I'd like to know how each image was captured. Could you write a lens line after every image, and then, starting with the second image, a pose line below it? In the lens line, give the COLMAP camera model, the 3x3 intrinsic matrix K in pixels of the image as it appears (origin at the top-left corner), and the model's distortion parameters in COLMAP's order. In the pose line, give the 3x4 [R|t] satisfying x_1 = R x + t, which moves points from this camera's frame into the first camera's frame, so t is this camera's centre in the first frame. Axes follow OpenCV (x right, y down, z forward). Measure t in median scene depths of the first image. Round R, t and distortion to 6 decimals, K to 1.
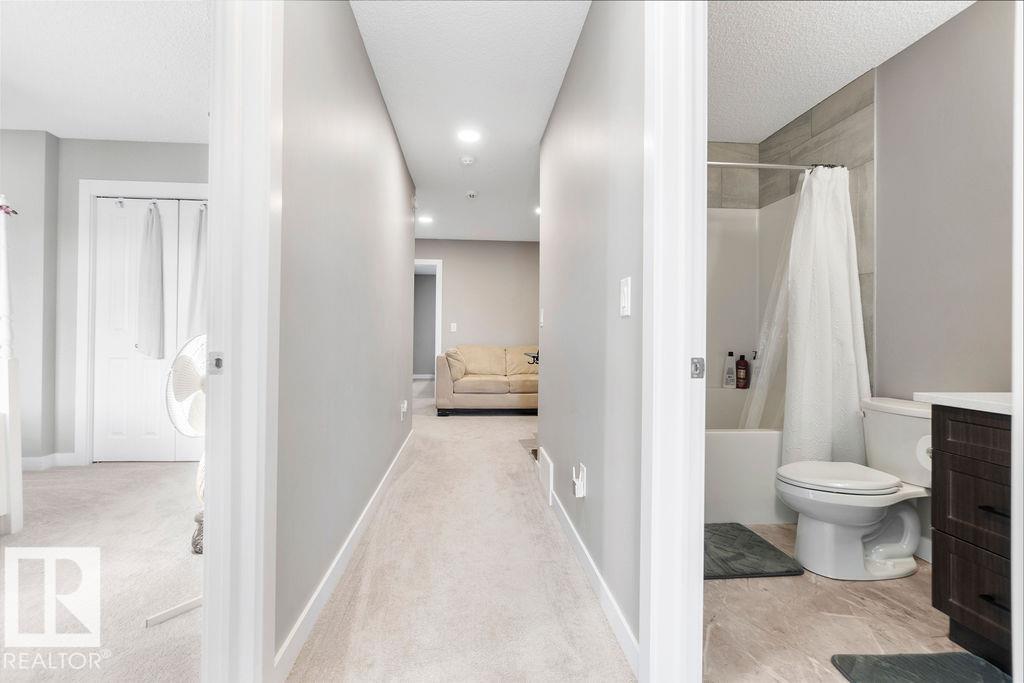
lens RADIAL K [[440.1, 0, 496.9], [0, 440.1, 336.7], [0, 0, 1]] dist [-0.005131, 0.003058]
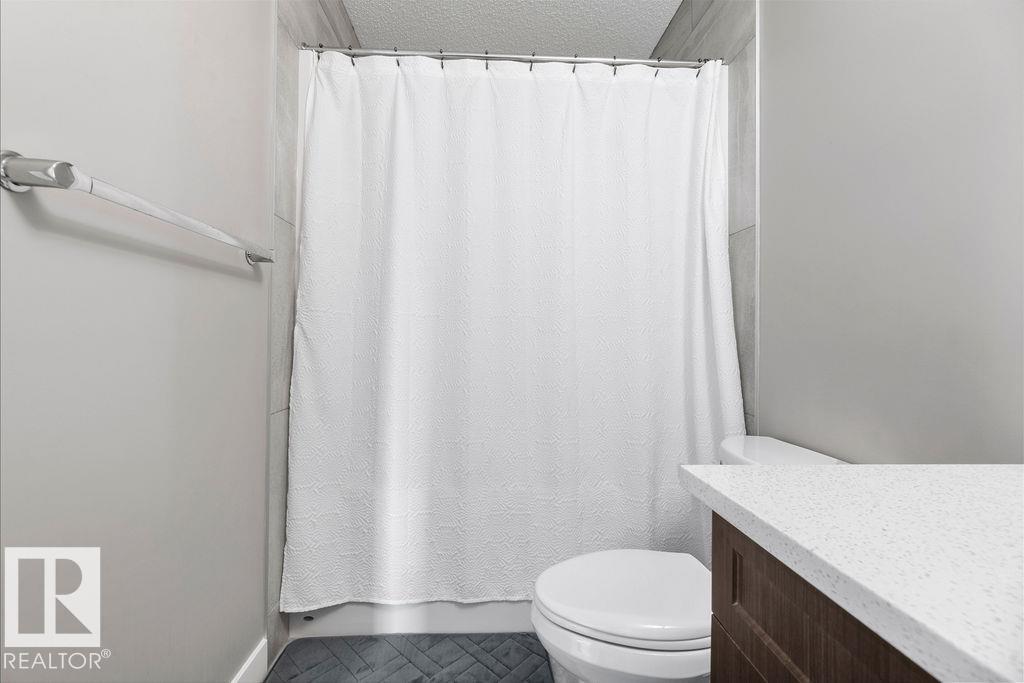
lens RADIAL K [[440.1, 0, 504.9], [0, 440.1, 336.9], [0, 0, 1]] dist [-0.005131, 0.003058]
pose [[0.999510, -0.001868, -0.031258, 0.631010], [0.001873, 0.999998, 0.000135, 0.006724], [0.031258, -0.000194, 0.999511, 0.460971]]
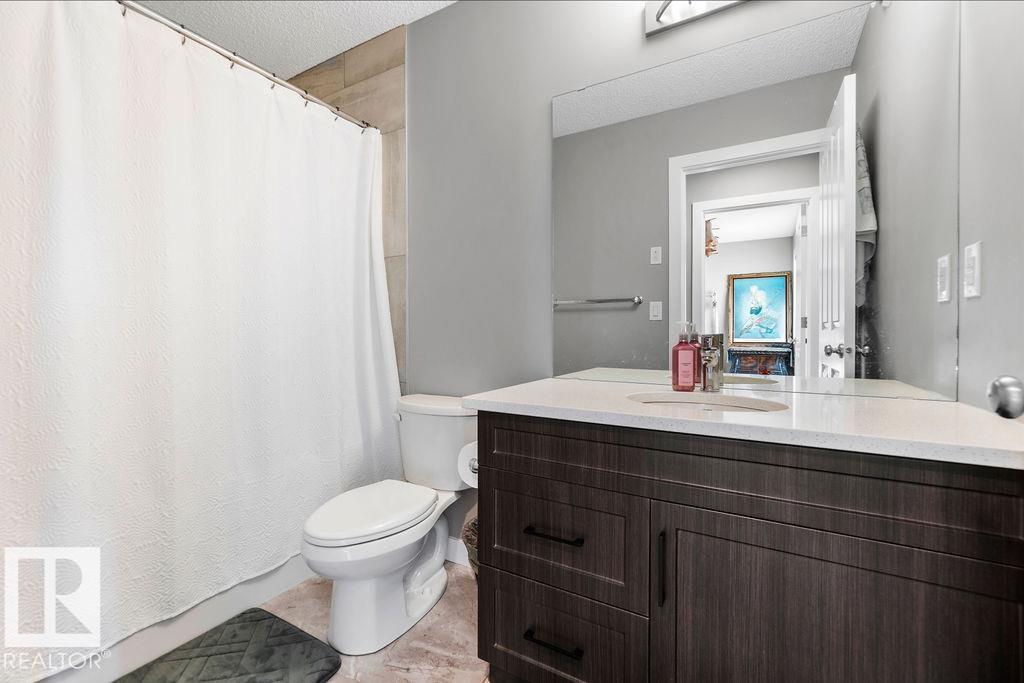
lens RADIAL K [[440.1, 0, 502.2], [0, 440.1, 334.9], [0, 0, 1]] dist [-0.005131, 0.003058]
pose [[0.567960, -0.014192, 0.822934, 0.271161], [0.001672, 0.999869, 0.016090, 0.002851], [-0.823054, -0.007763, 0.567910, 0.386173]]
